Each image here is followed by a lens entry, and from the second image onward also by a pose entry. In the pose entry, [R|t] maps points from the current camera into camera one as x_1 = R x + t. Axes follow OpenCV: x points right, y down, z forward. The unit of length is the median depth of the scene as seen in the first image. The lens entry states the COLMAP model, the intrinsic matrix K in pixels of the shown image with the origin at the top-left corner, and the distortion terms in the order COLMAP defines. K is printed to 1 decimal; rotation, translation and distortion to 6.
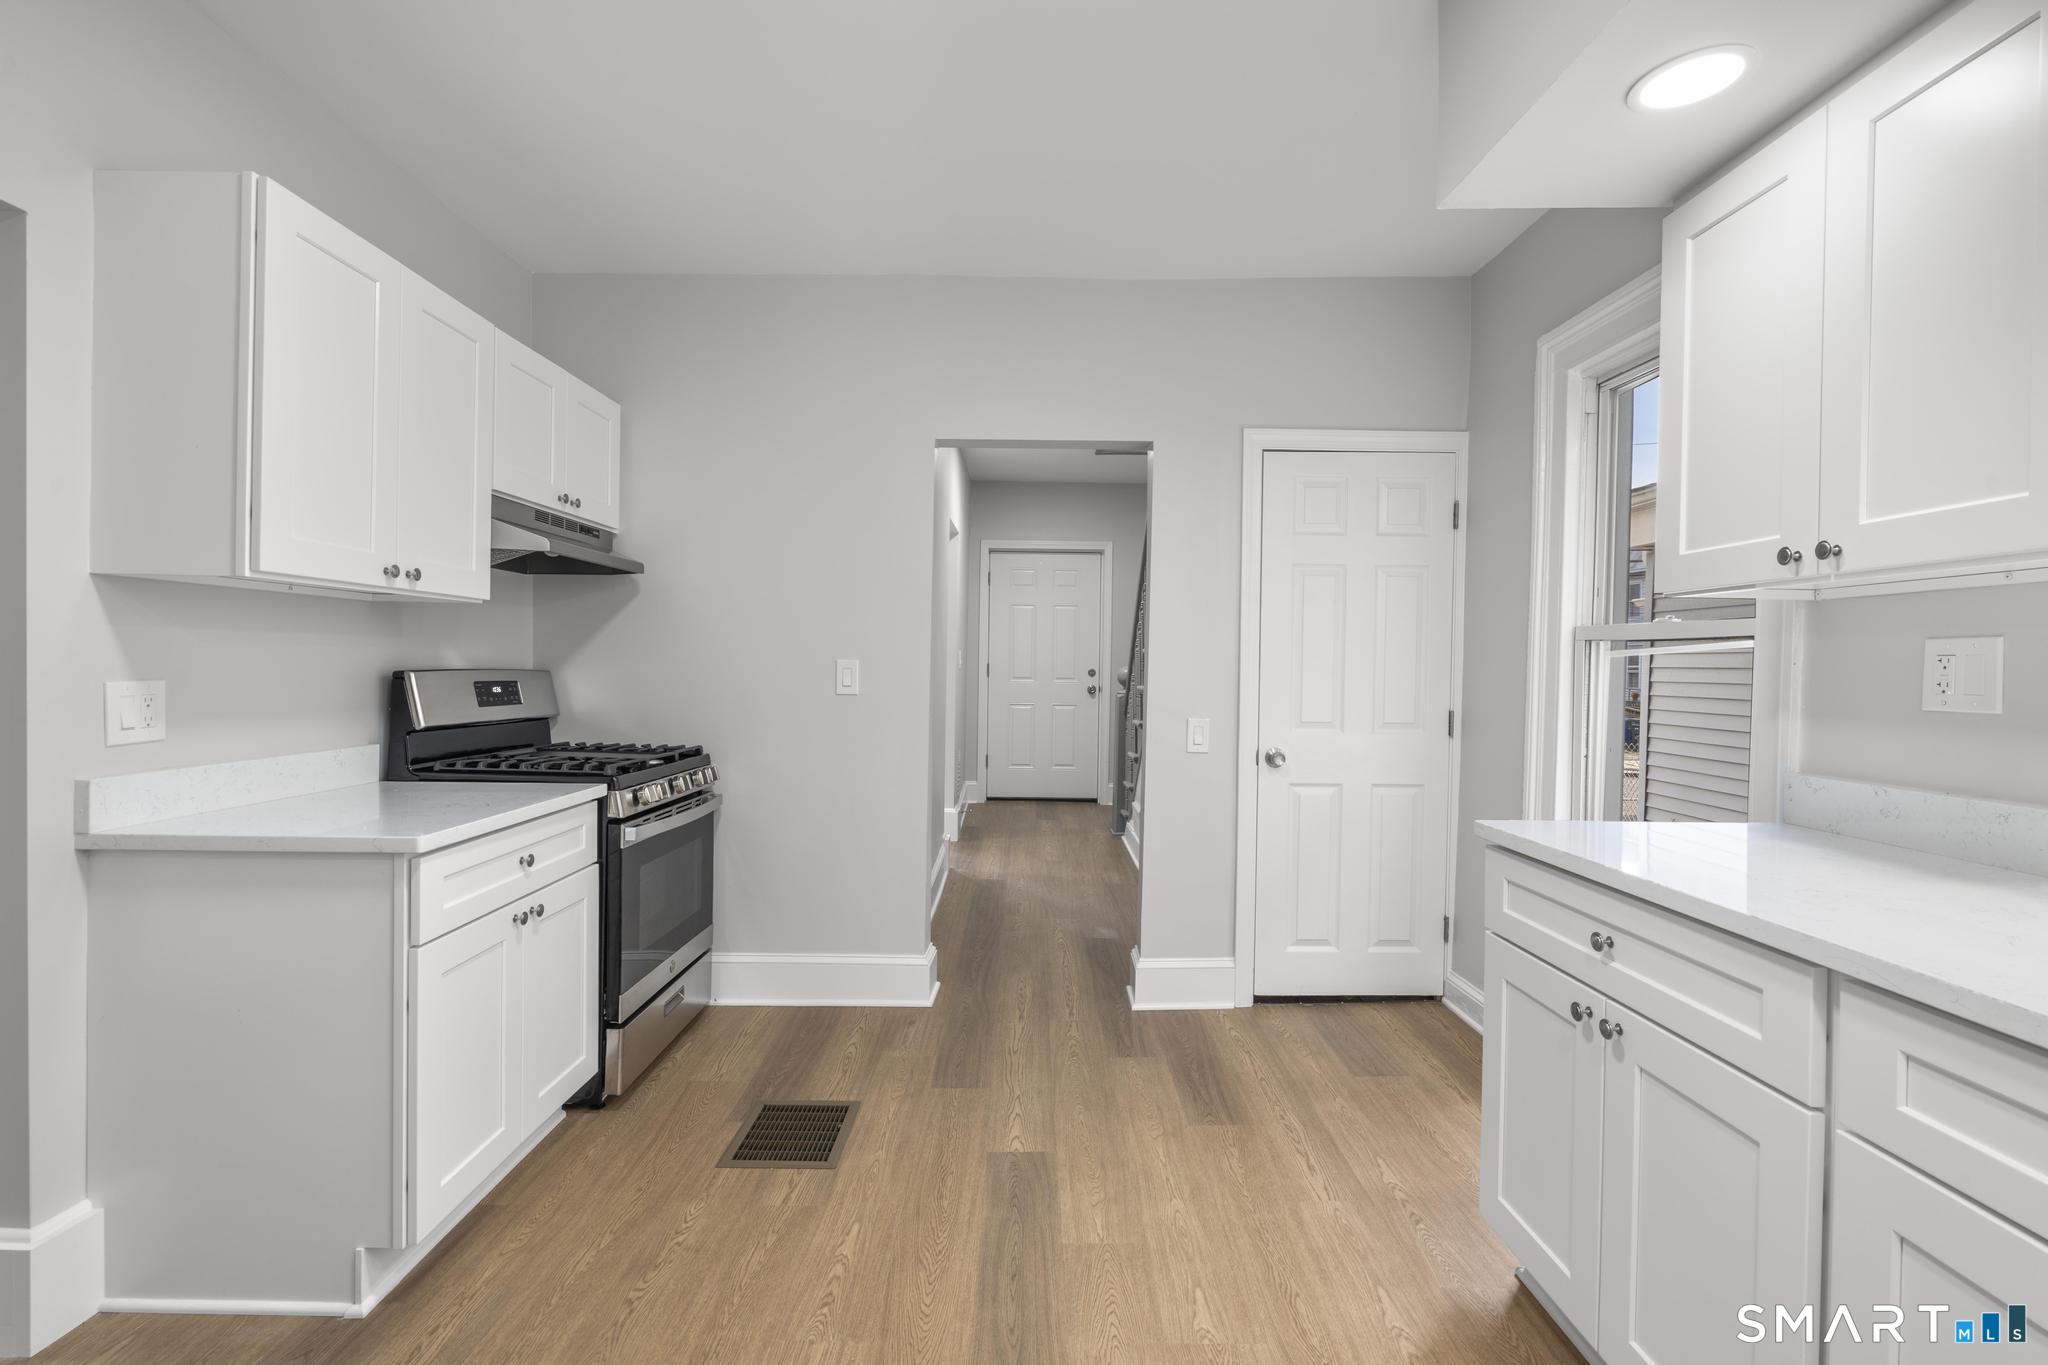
lens RADIAL K [[917.3, 0, 1023.3], [0, 917.3, 678.0], [0, 0, 1]] dist [-0.009258, 0.003538]
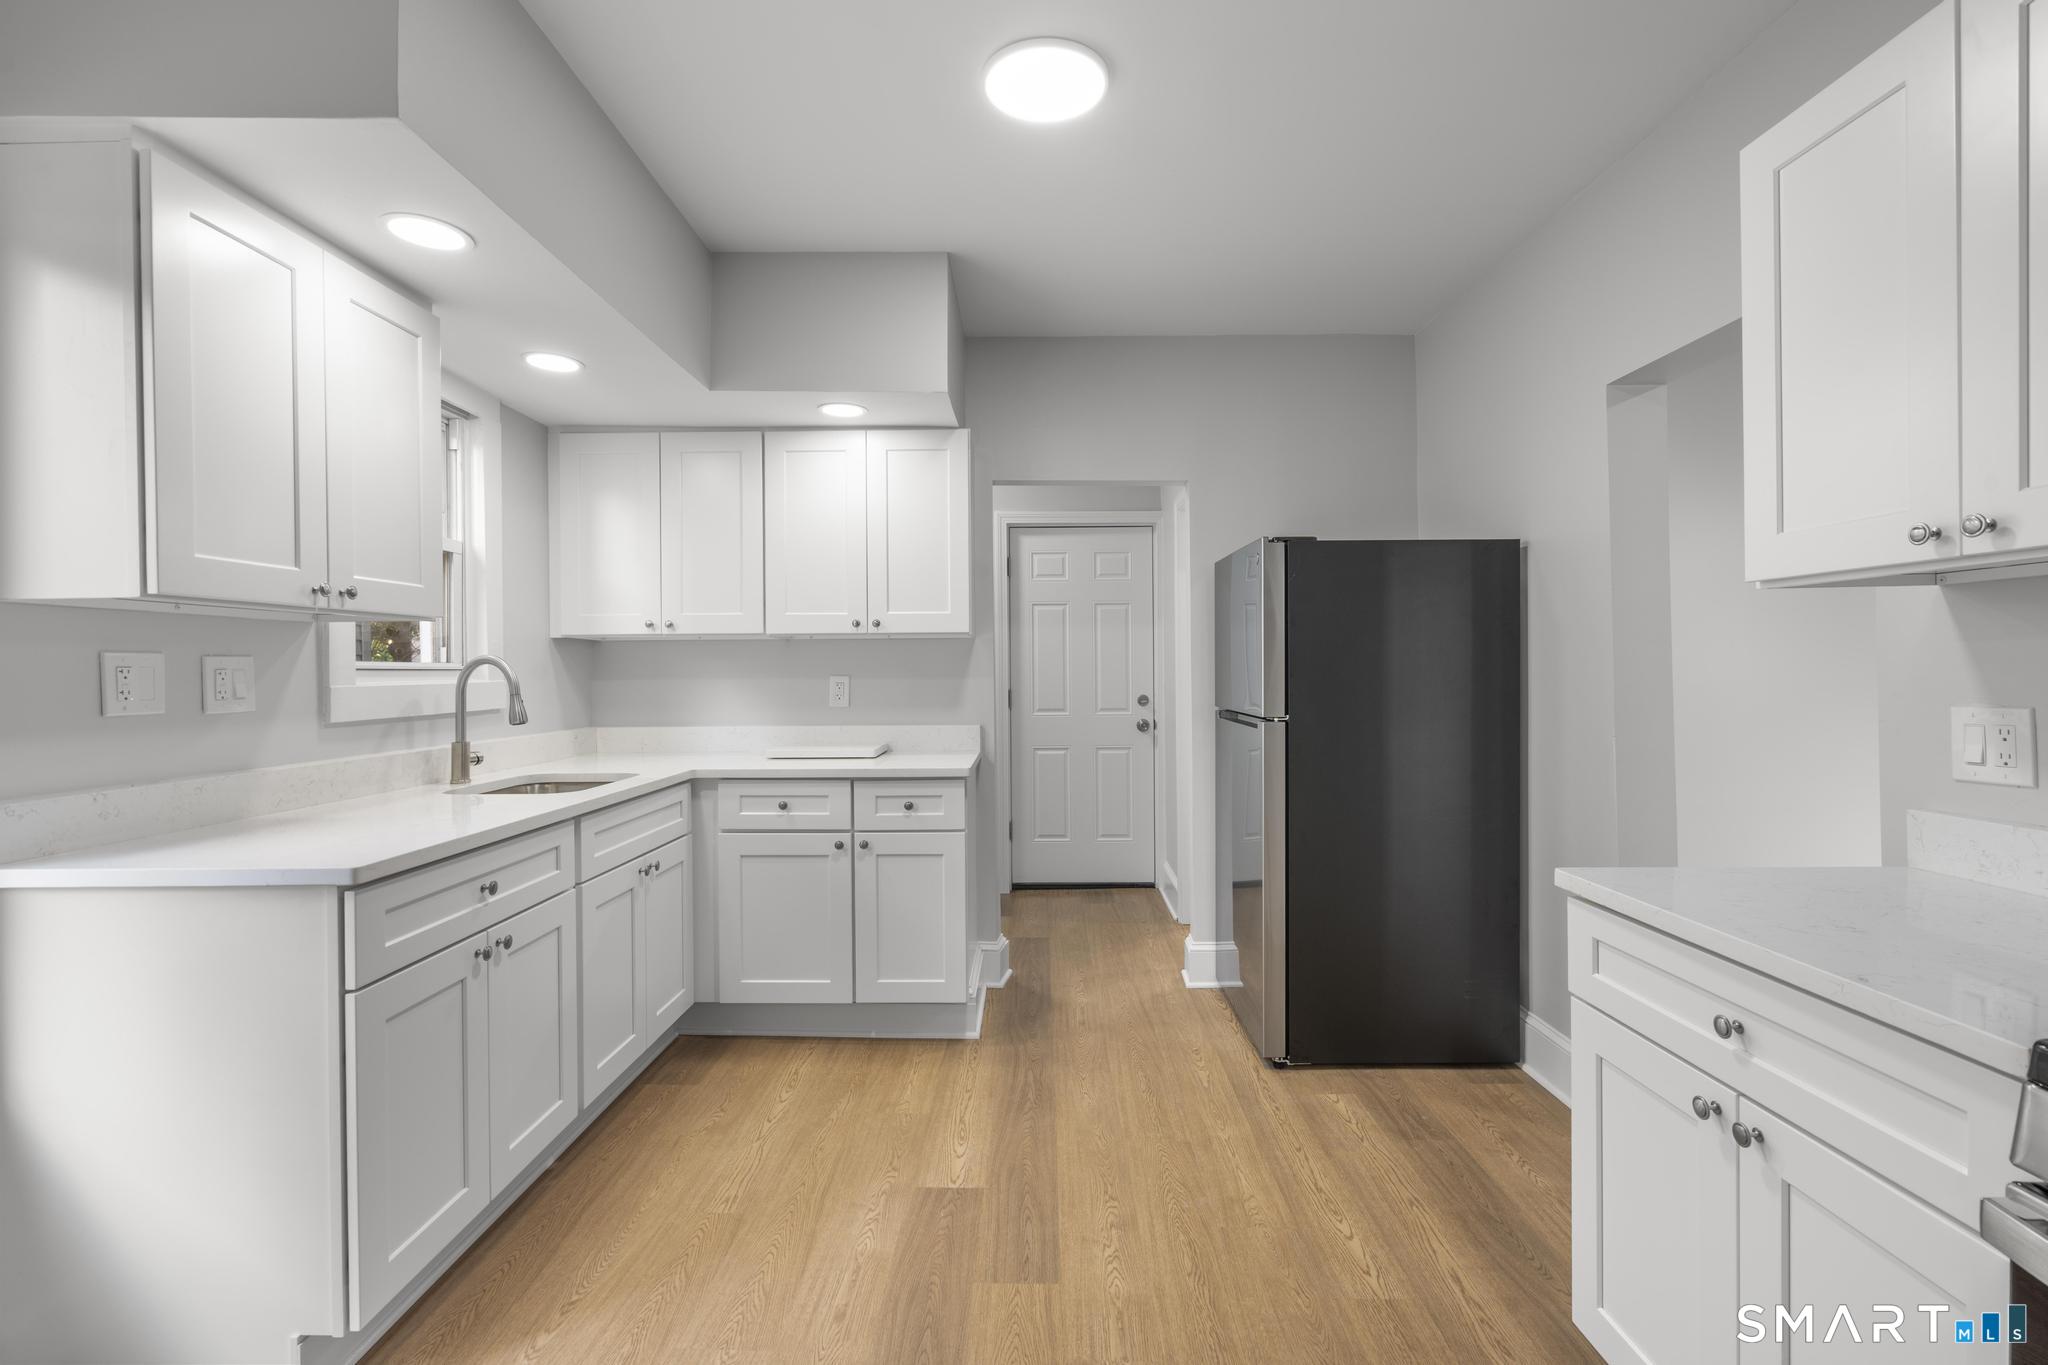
lens RADIAL K [[917.3, 0, 1021.6], [0, 917.3, 674.5], [0, 0, 1]] dist [-0.009258, 0.003538]
pose [[-0.999923, -0.005447, 0.011162, -0.113863], [-0.005240, 0.999814, 0.018538, -0.036498], [-0.011261, 0.018478, -0.999766, 1.809858]]
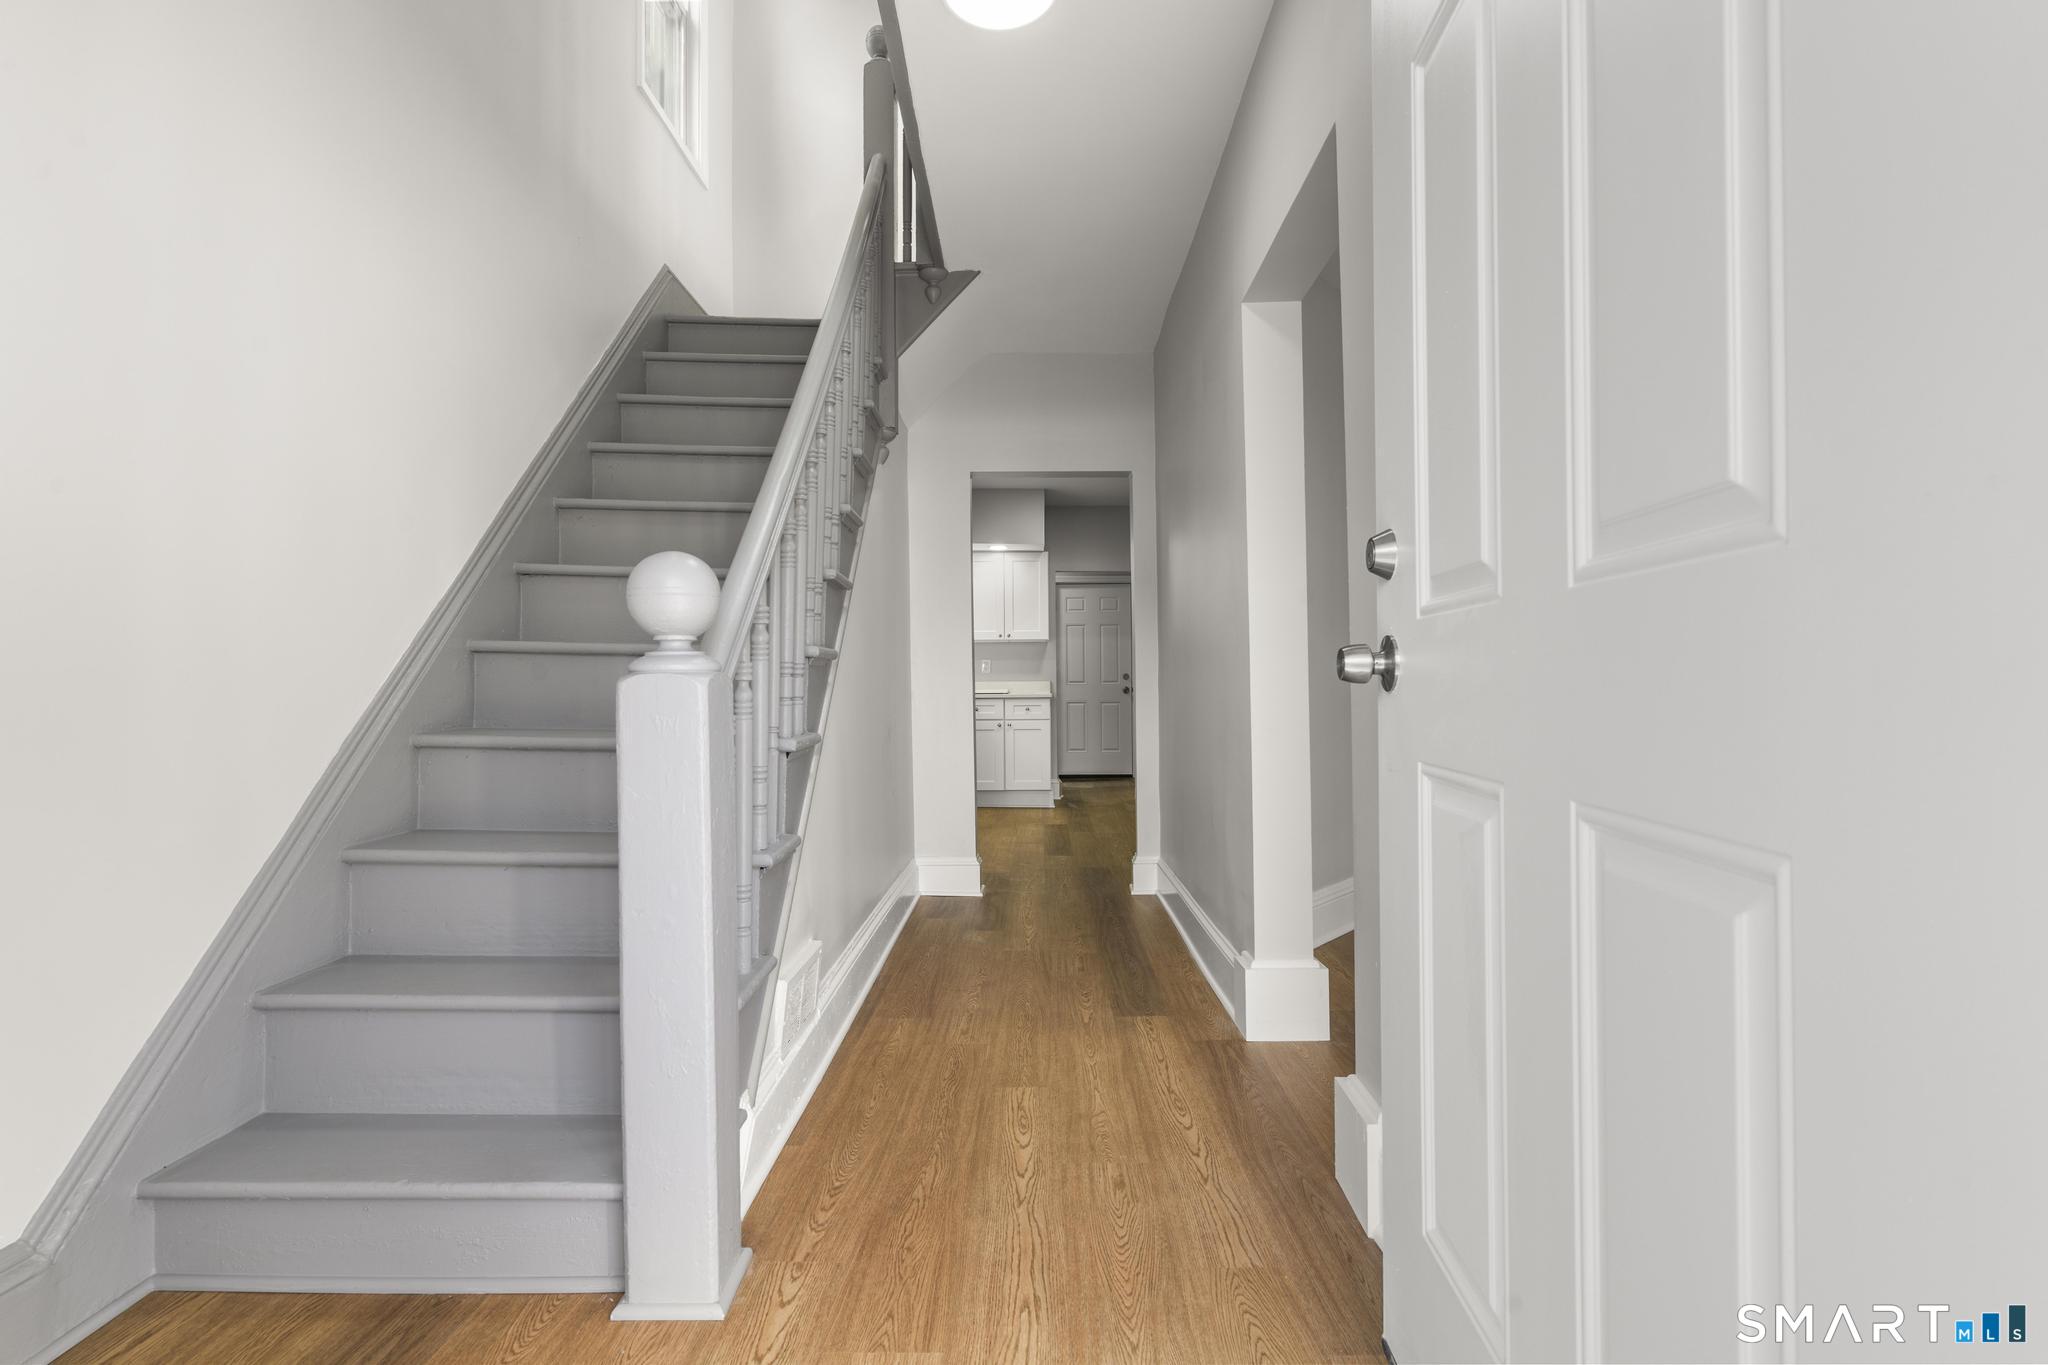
lens RADIAL K [[917.3, 0, 1029.9], [0, 917.3, 676.3], [0, 0, 1]] dist [-0.009258, 0.003538]
pose [[-0.999961, -0.008794, 0.001189, 0.091169], [-0.008780, 0.999898, 0.011253, 0.038323], [-0.001288, 0.011242, -0.999936, 4.283278]]
